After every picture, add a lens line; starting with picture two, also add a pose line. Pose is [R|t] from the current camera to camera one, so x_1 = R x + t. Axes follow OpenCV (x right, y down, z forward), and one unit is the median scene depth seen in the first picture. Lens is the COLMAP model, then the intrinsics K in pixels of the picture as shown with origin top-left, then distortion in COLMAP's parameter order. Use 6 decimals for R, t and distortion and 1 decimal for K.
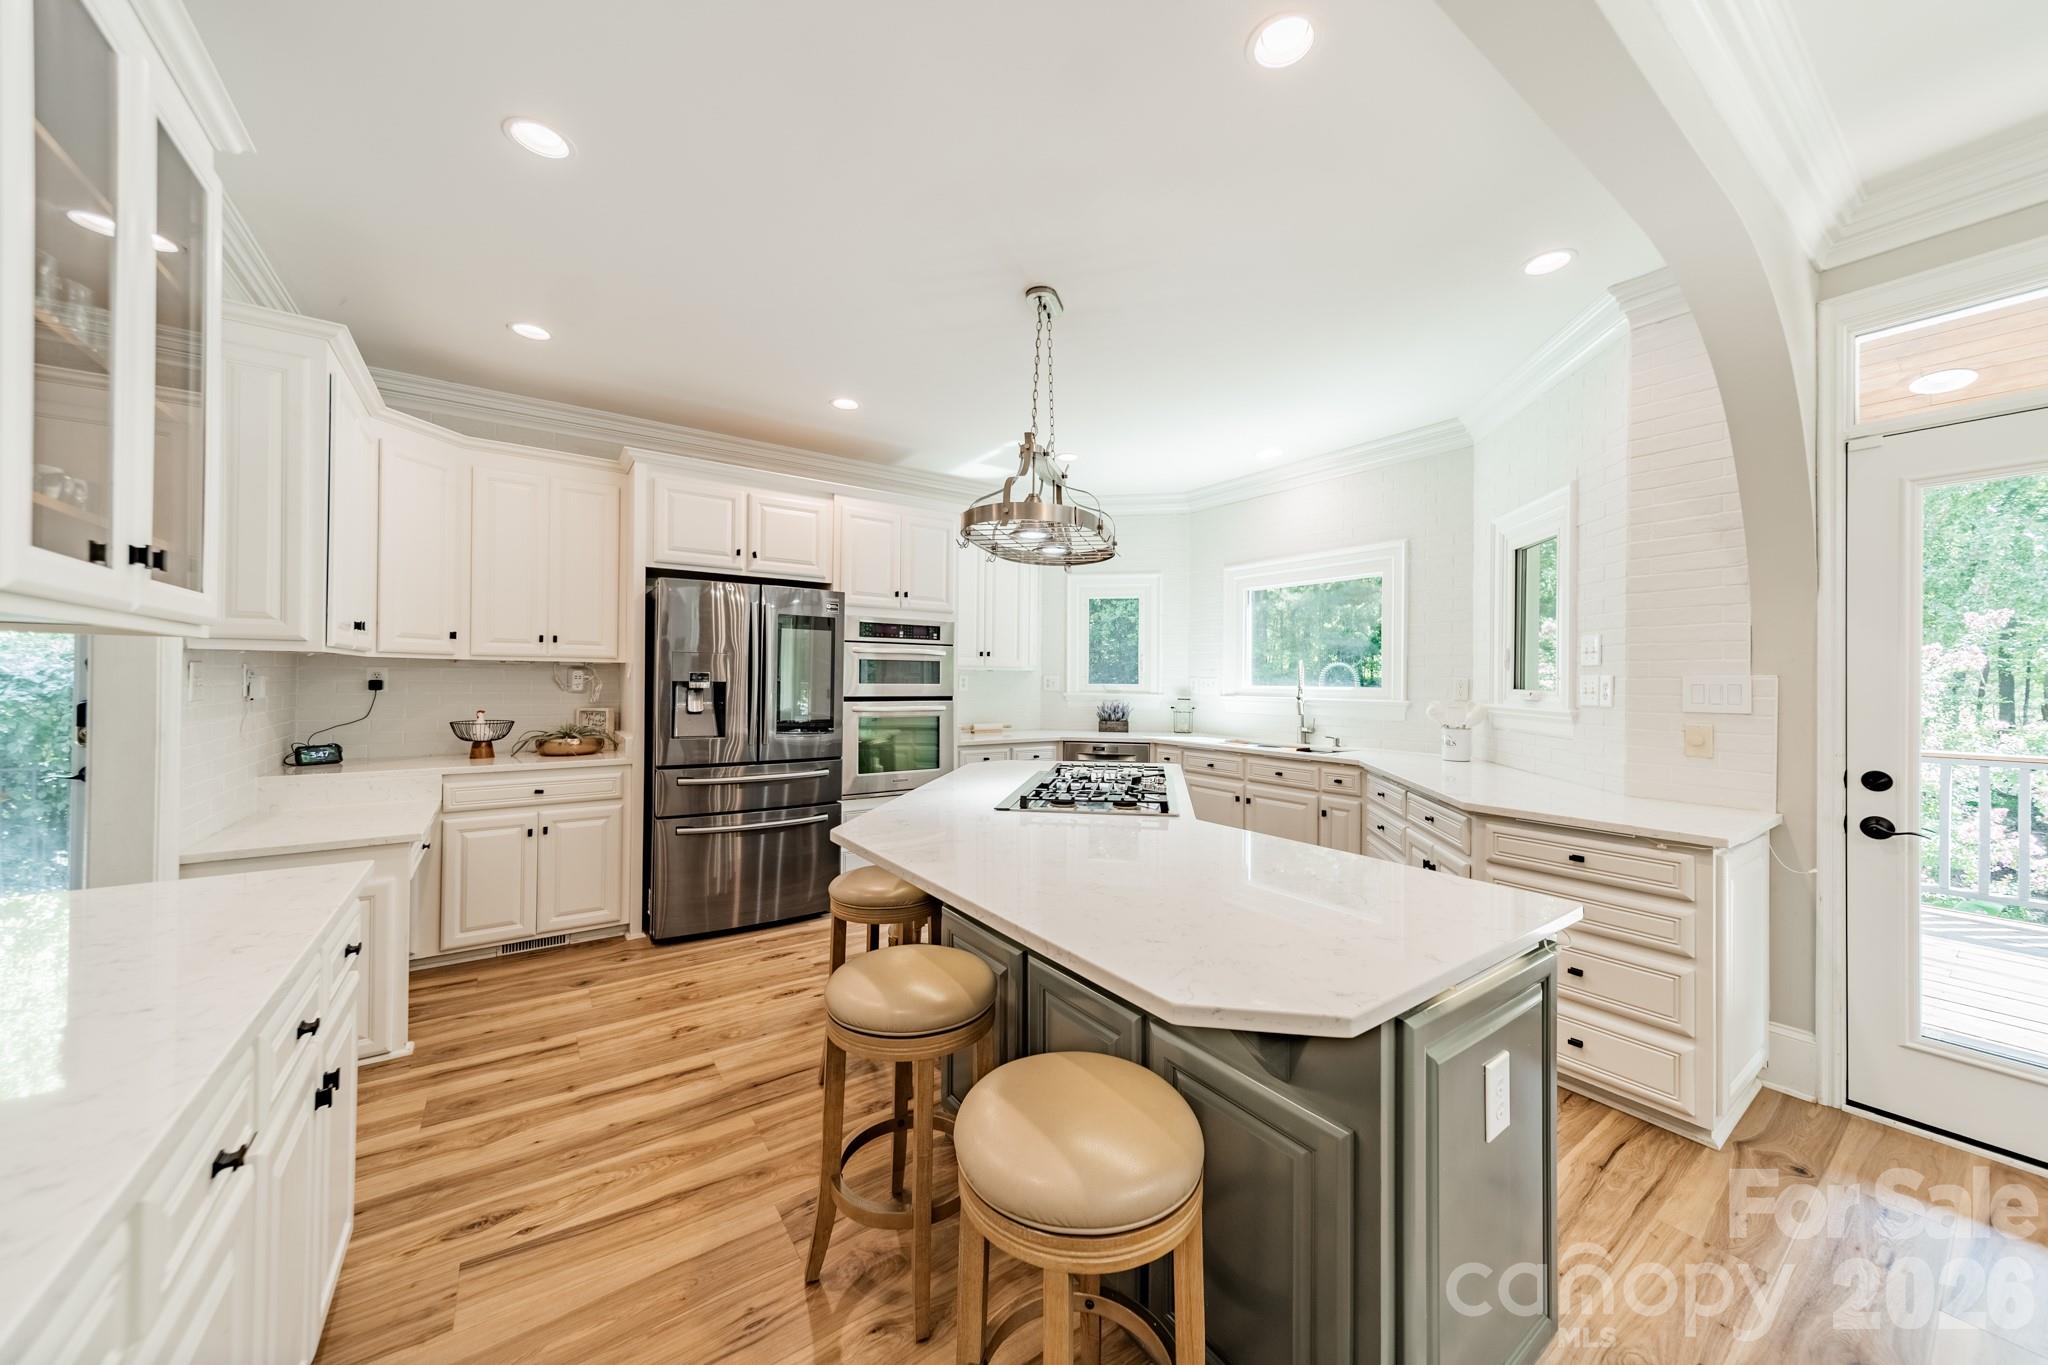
lens RADIAL K [[716.1, 0, 1031.9], [0, 716.1, 679.8], [0, 0, 1]] dist [0.003167, 0.000458]
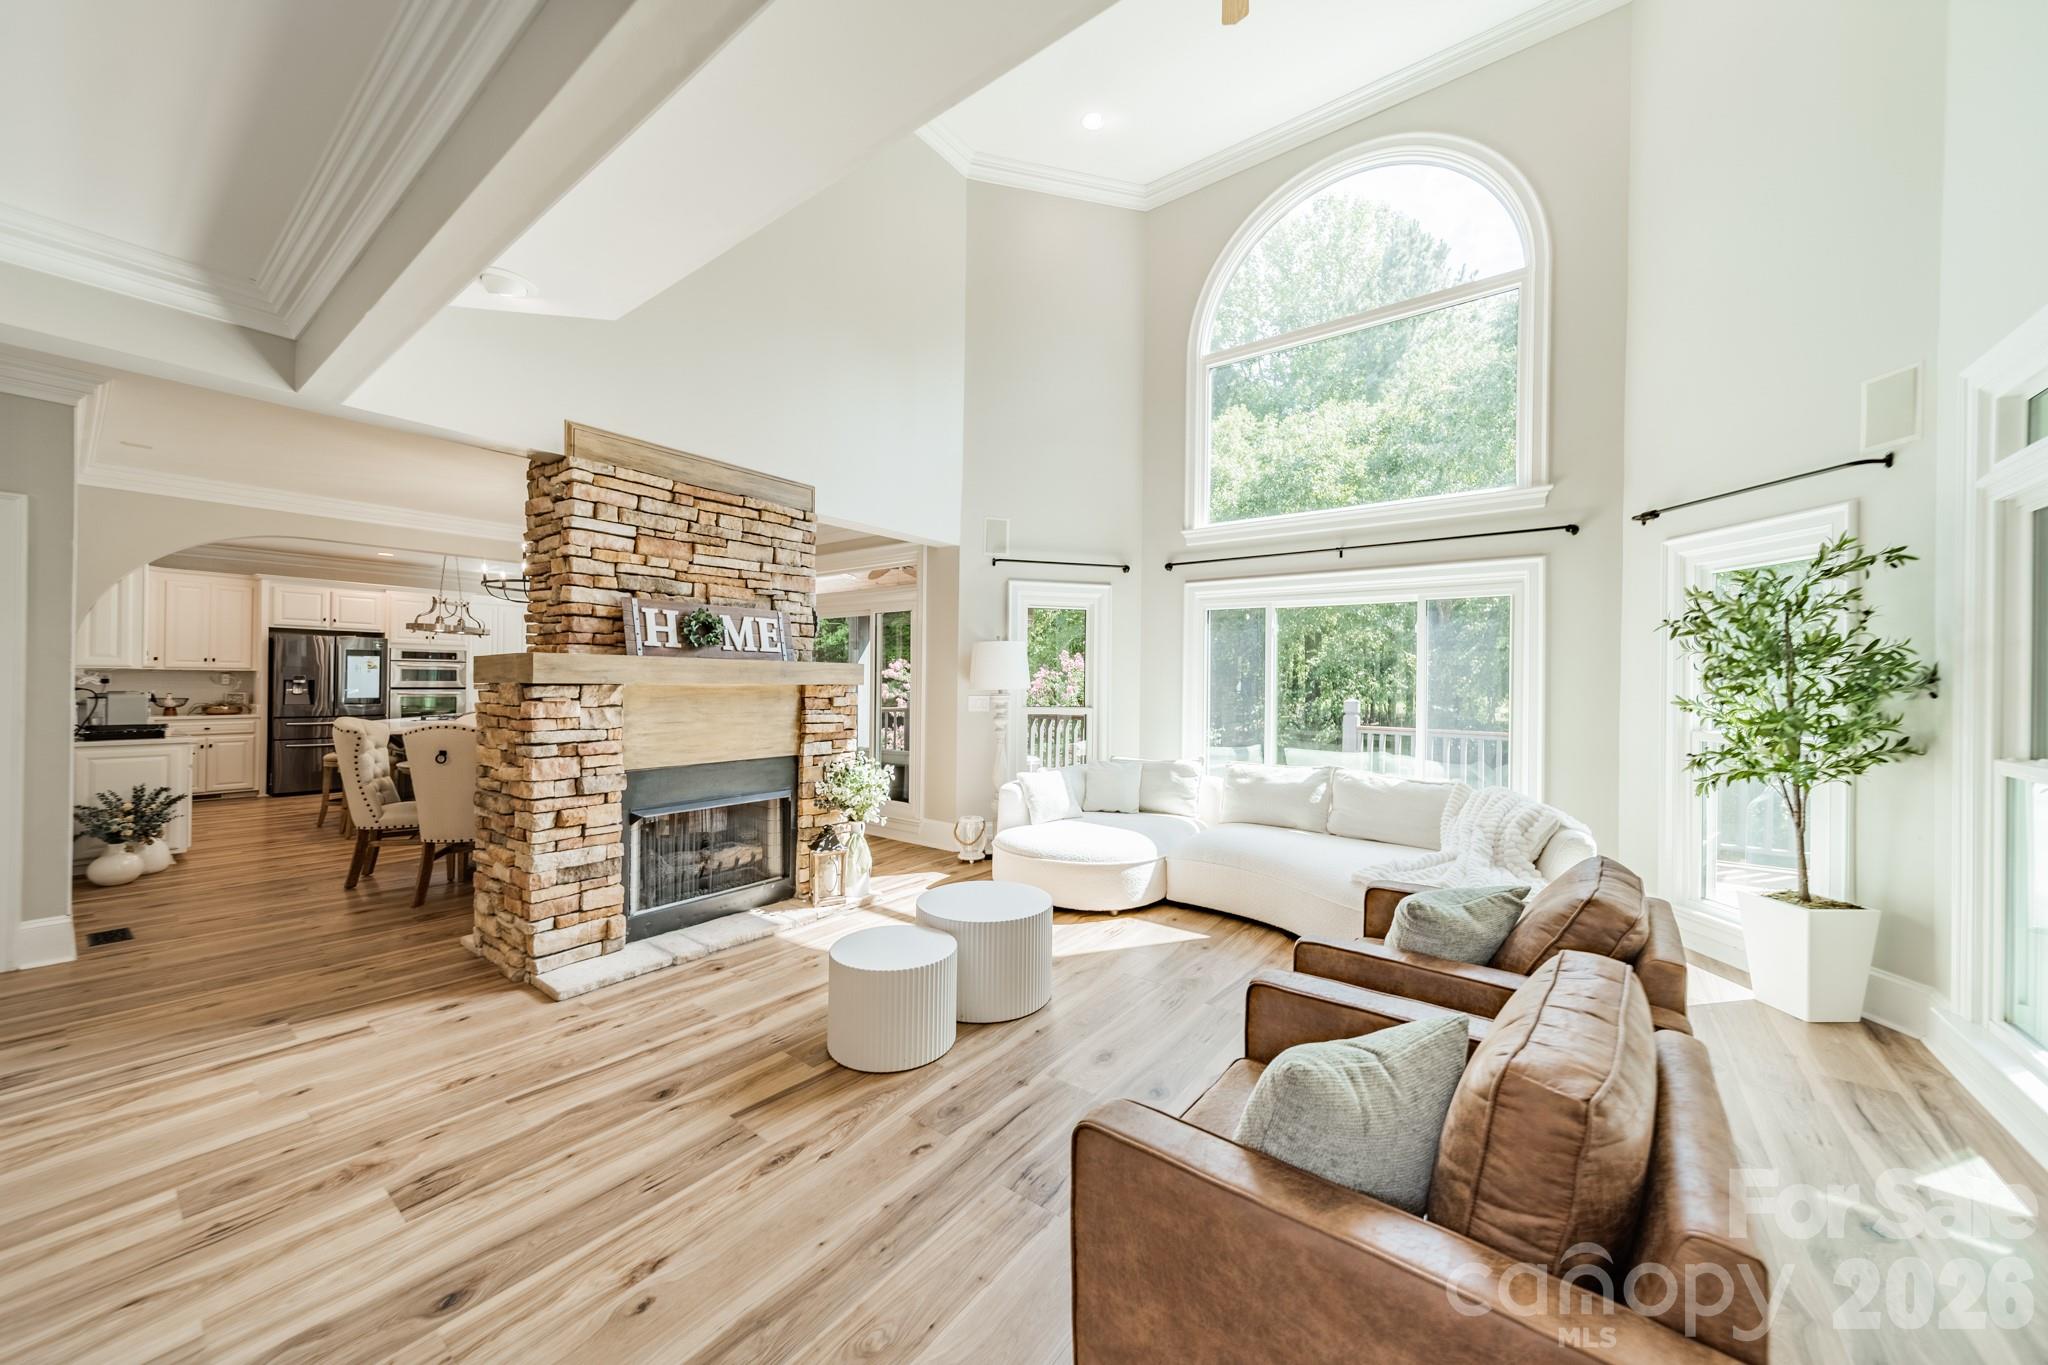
lens RADIAL K [[716.1, 0, 1034.5], [0, 716.1, 682.0], [0, 0, 1]] dist [0.003167, 0.000458]
pose [[0.949333, 0.001866, 0.314266, 0.904954], [-0.003219, 0.999988, 0.003786, -0.005805], [-0.314255, -0.004606, 0.949327, -1.660649]]
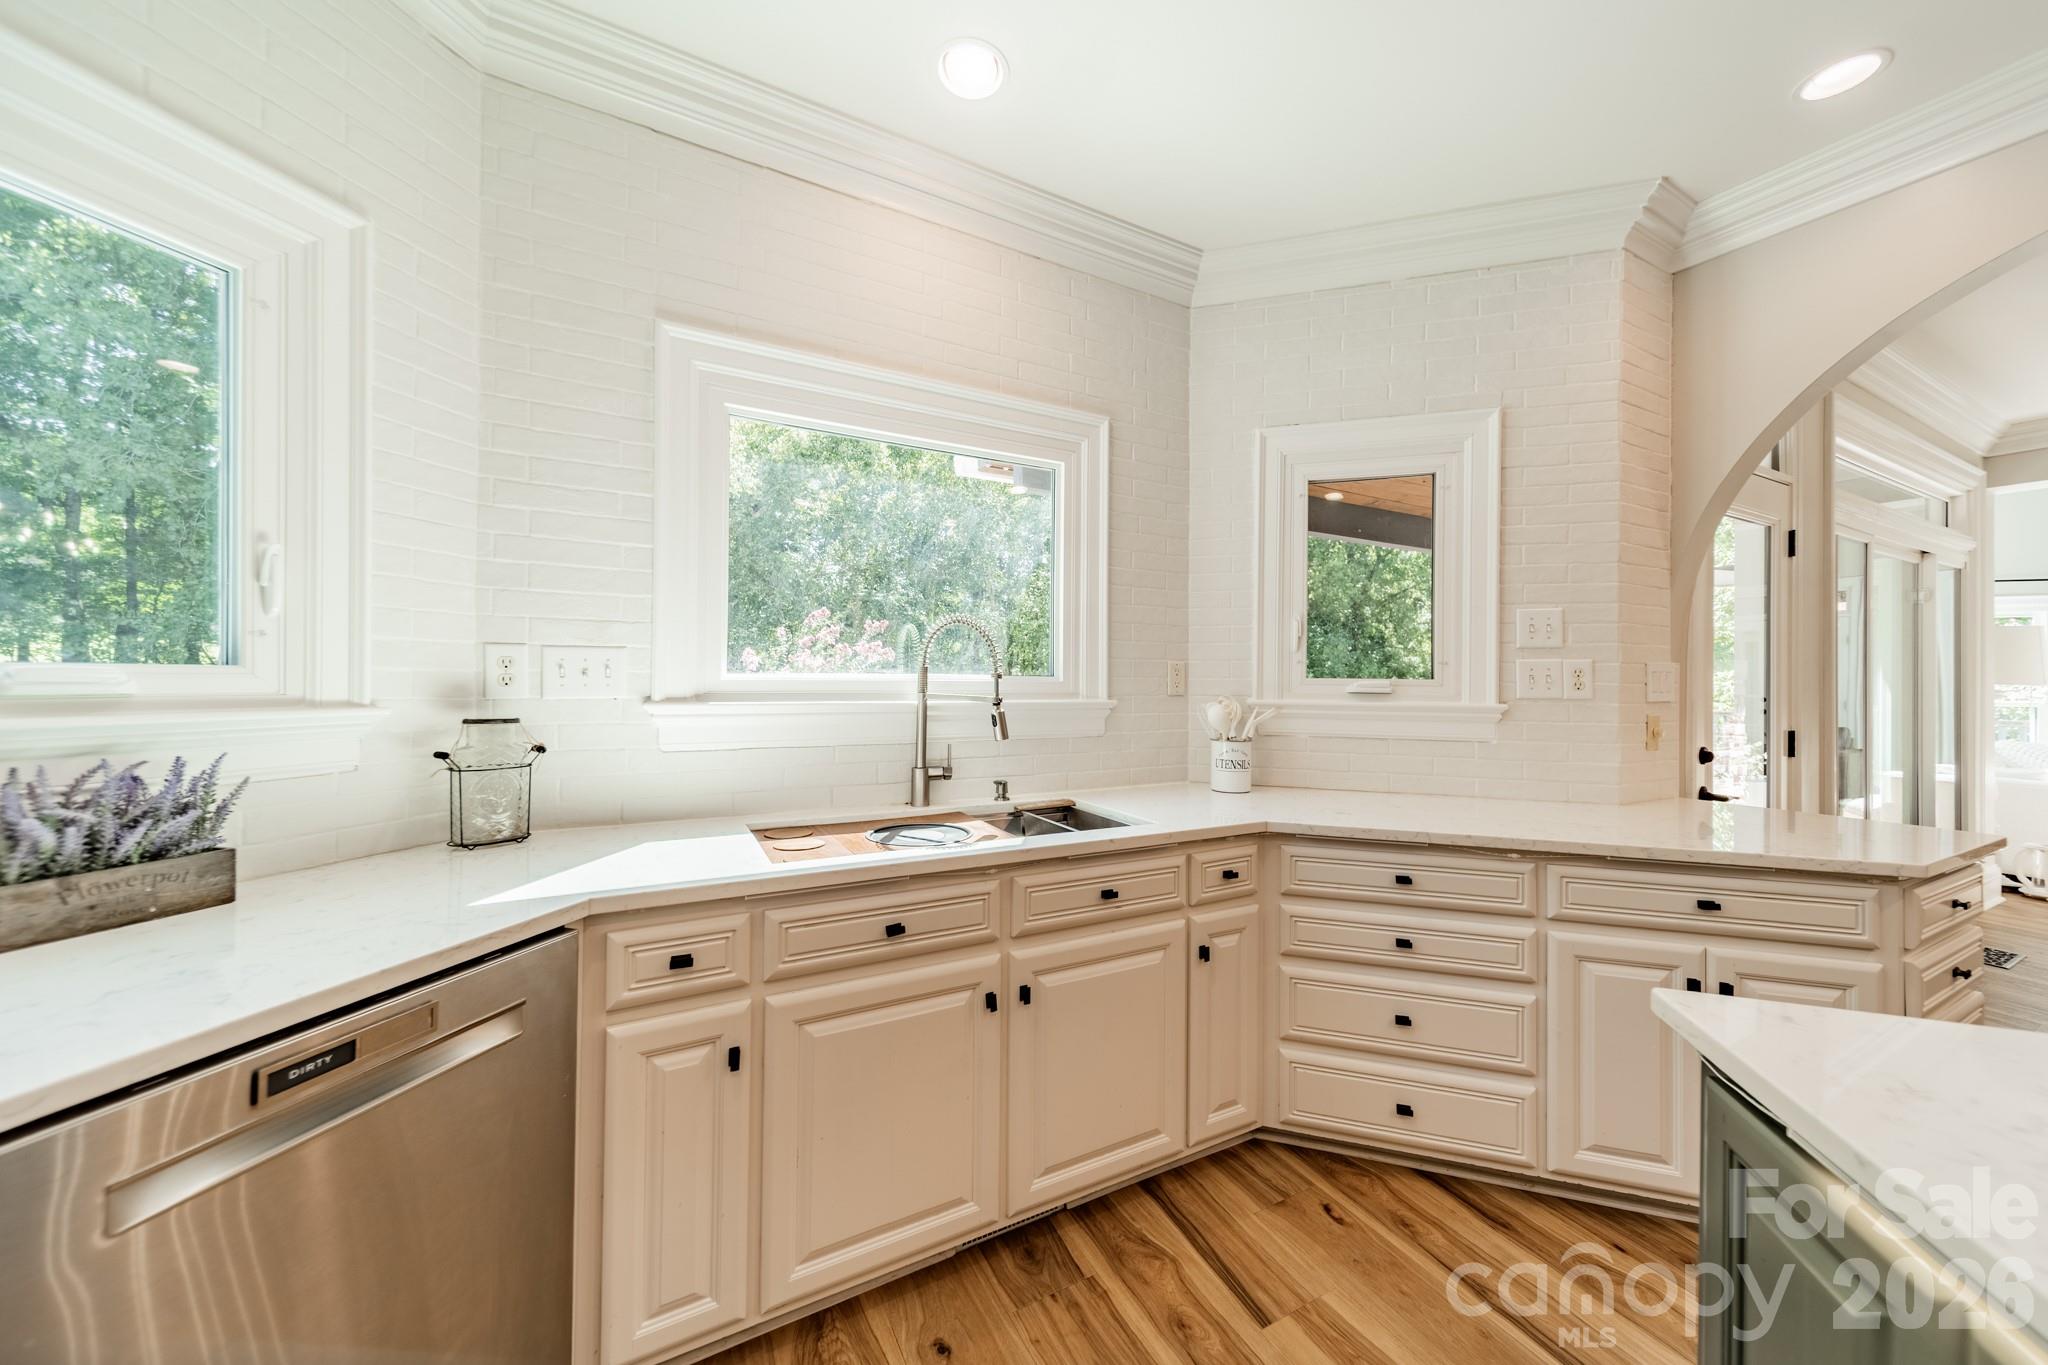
lens RADIAL K [[716.1, 0, 1026.2], [0, 716.1, 676.8], [0, 0, 1]] dist [0.003167, 0.000458]
pose [[0.128141, -0.002718, 0.991752, -0.078046], [-0.008123, 0.999960, 0.003790, 0.013745], [-0.991723, -0.008542, 0.128114, 1.425629]]
